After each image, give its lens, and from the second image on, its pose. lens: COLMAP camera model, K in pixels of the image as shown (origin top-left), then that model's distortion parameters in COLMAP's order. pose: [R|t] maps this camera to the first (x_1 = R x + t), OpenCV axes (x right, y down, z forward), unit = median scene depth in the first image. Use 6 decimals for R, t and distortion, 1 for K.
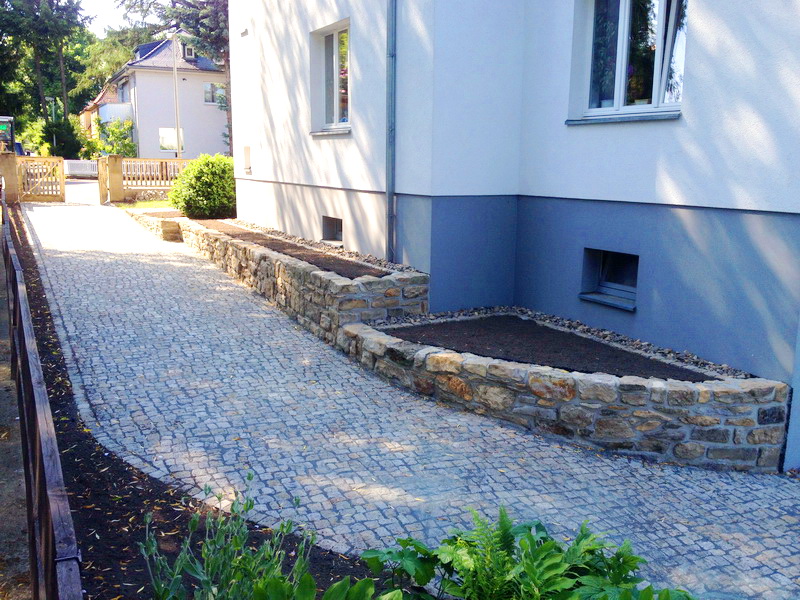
lens RADIAL K [[804.5, 0, 400.0], [0, 804.5, 300.0], [0, 0, 1]] dist [0.065773, -0.022898]
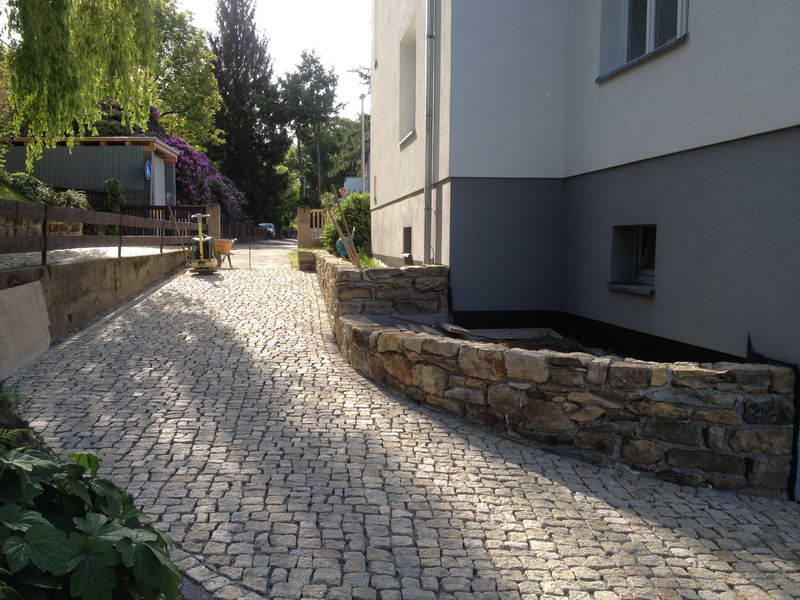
lens RADIAL K [[804.5, 0, 400.0], [0, 804.5, 300.0], [0, 0, 1]] dist [0.065773, -0.022898]
pose [[0.936808, 0.016459, -0.349458, 0.336684], [-0.056159, 0.993014, -0.103779, 0.113970], [0.345308, 0.116846, 0.931187, 0.185967]]
